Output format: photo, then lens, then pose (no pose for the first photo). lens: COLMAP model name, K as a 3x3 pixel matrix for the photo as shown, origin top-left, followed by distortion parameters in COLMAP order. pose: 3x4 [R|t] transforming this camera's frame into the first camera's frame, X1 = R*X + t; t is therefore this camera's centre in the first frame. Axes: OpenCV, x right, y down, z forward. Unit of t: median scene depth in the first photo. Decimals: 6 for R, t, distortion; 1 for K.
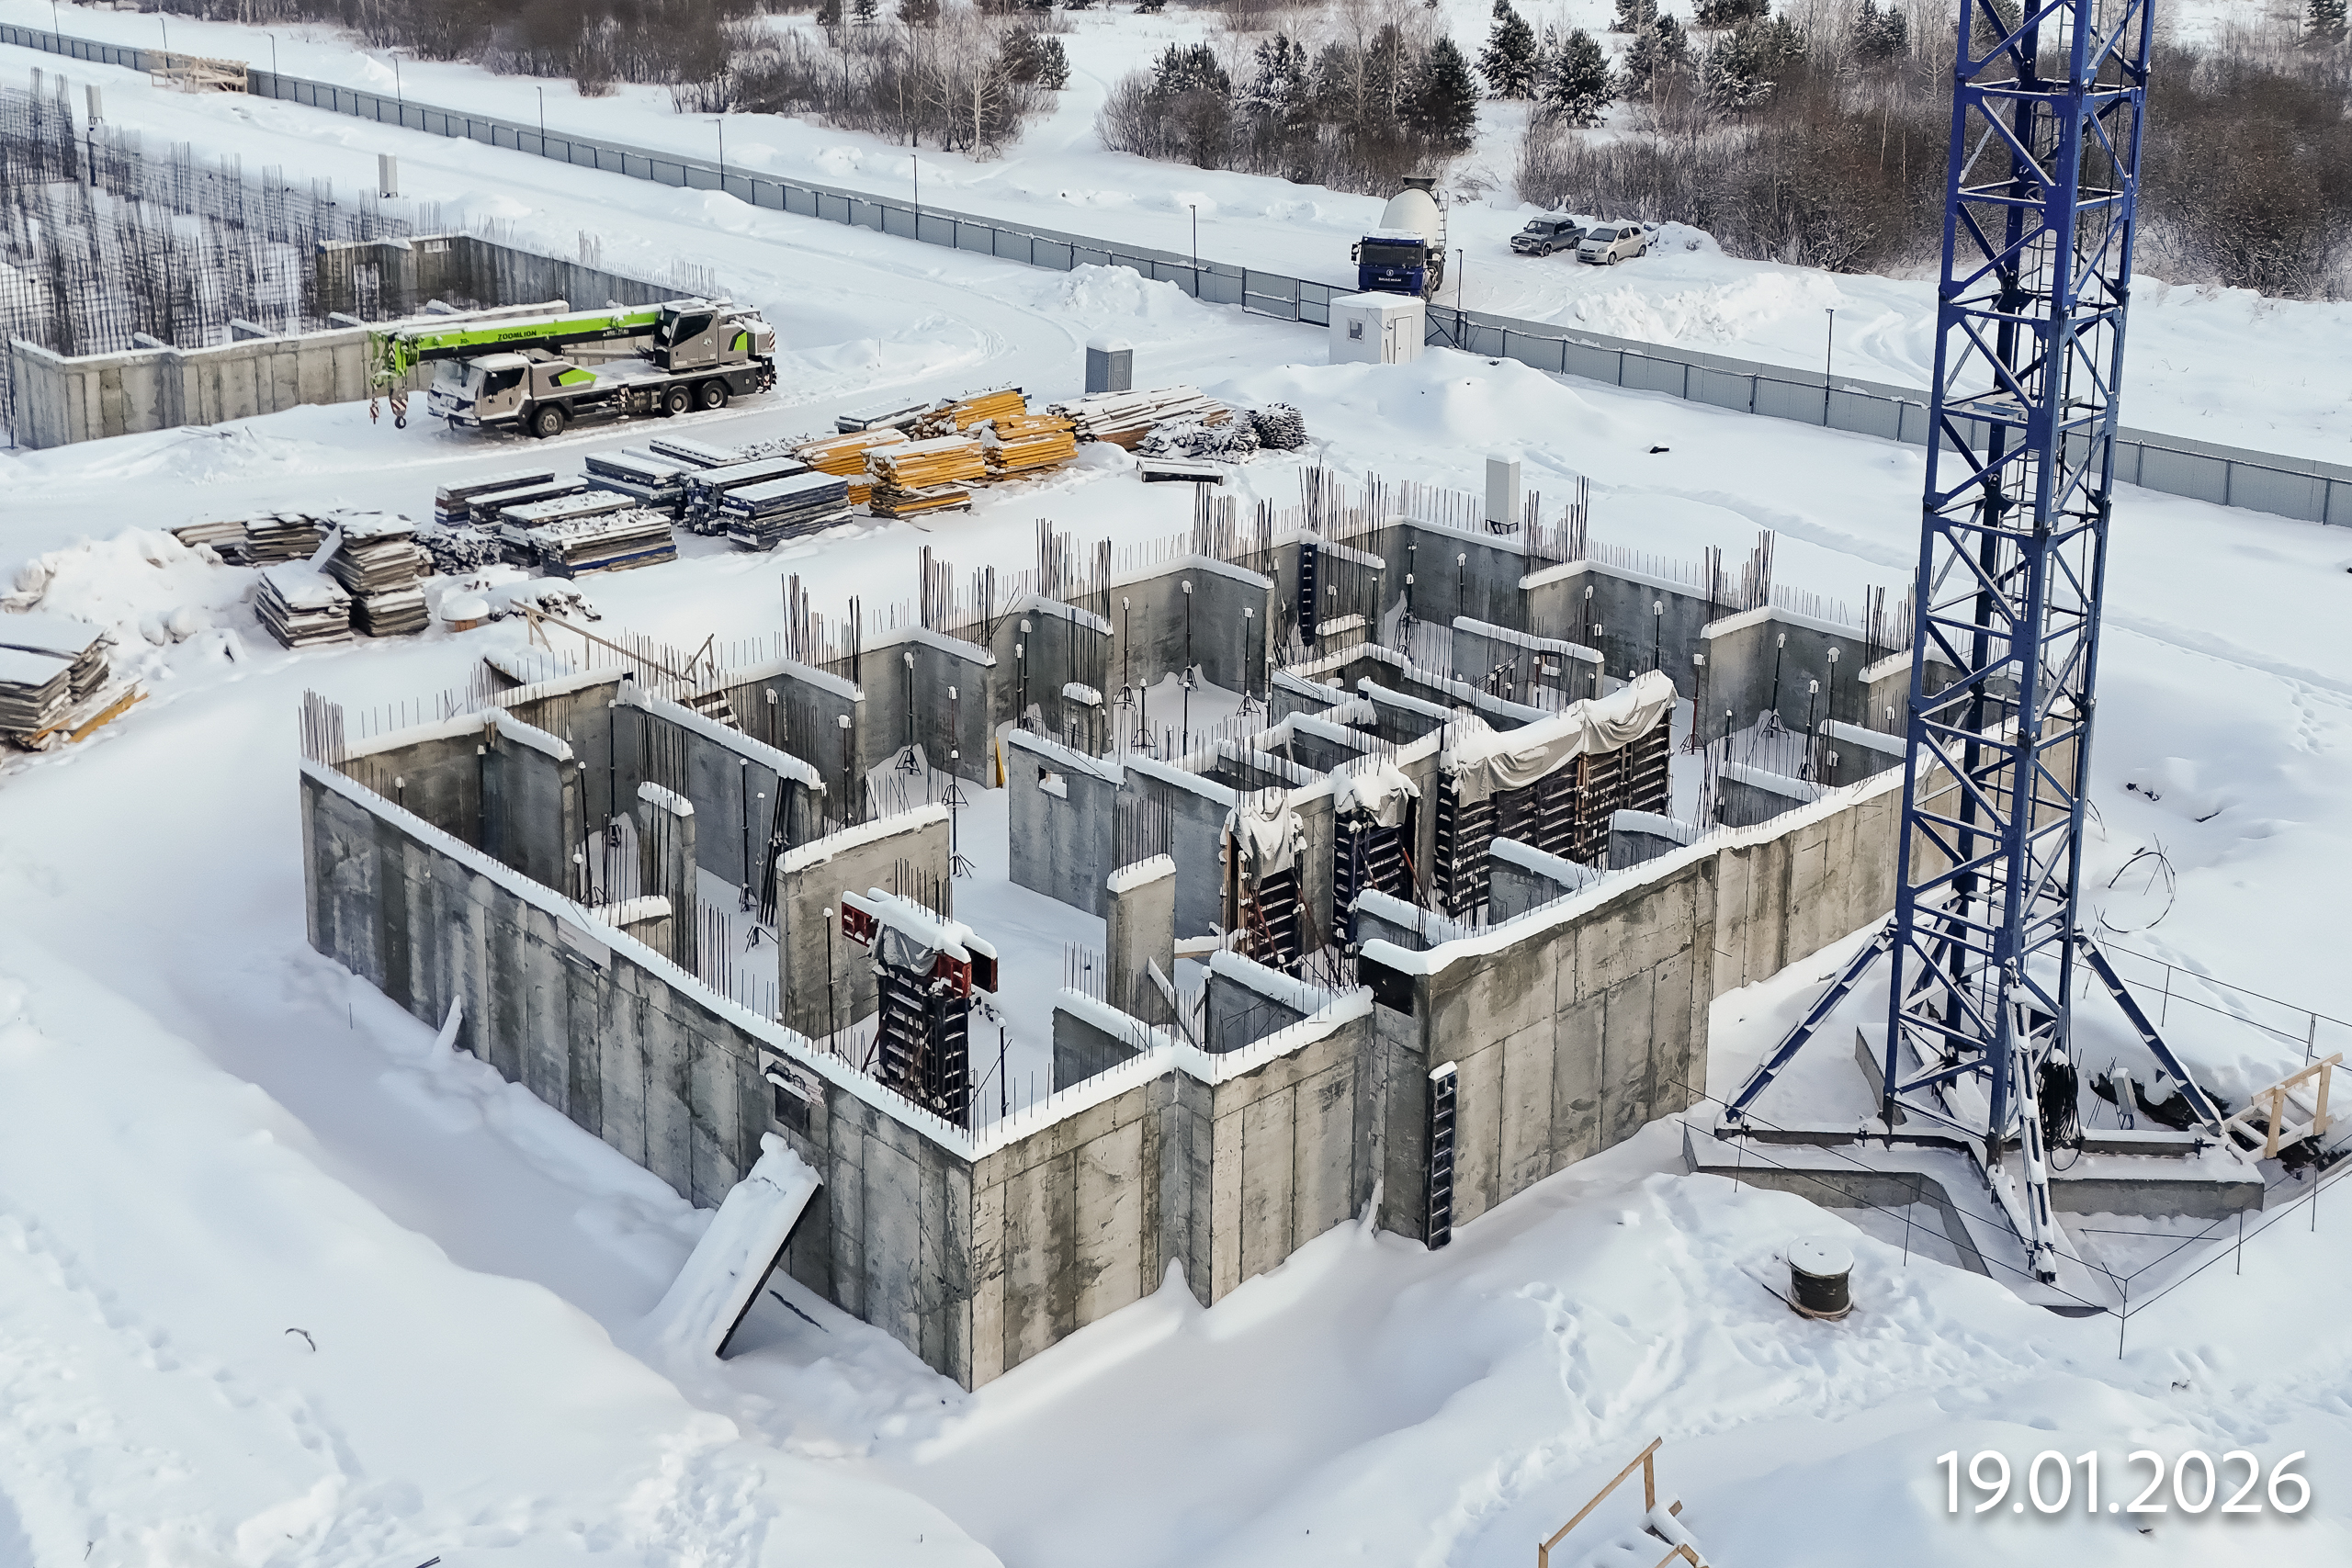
lens RADIAL K [[2033.4, 0, 1127.1], [0, 2033.4, 706.9], [0, 0, 1]] dist [0.130810, -0.241344]
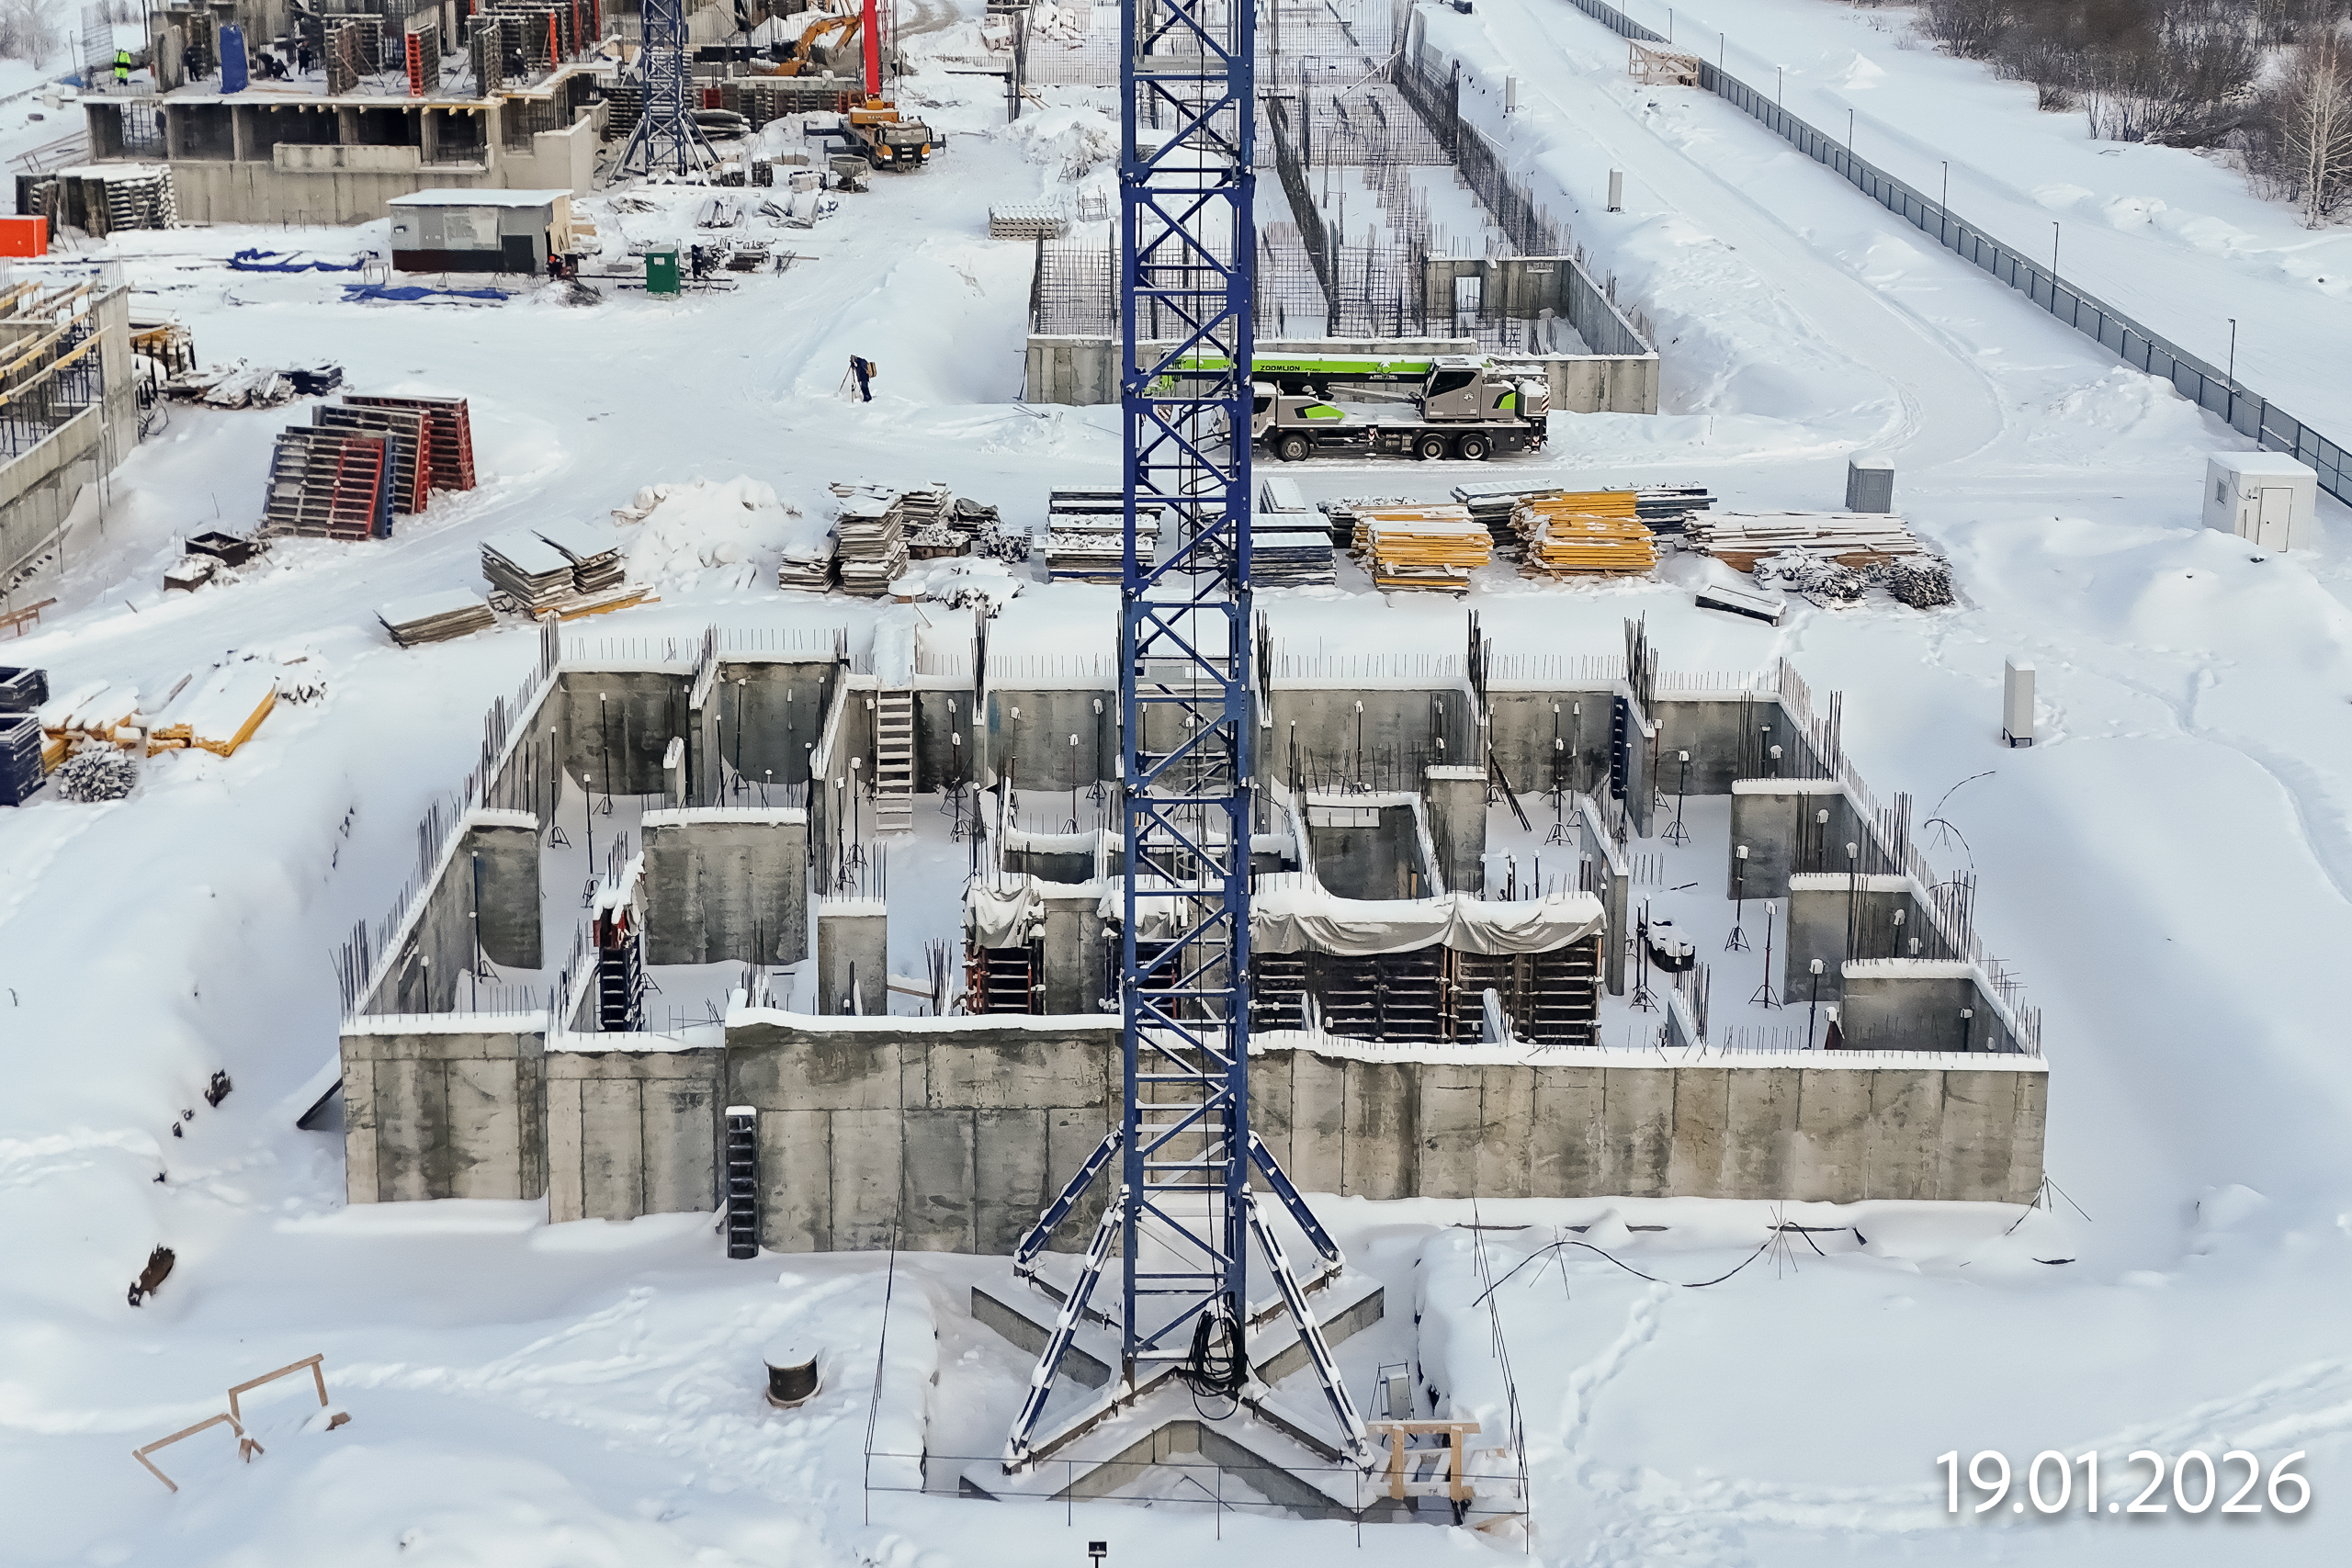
lens RADIAL K [[2033.4, 0, 1127.1], [0, 2033.4, 706.9], [0, 0, 1]] dist [0.130810, -0.241344]
pose [[0.803984, 0.235262, -0.546134, 0.713229], [-0.237015, 0.969085, 0.068541, -0.141456], [0.545375, 0.074336, 0.834889, 0.085221]]
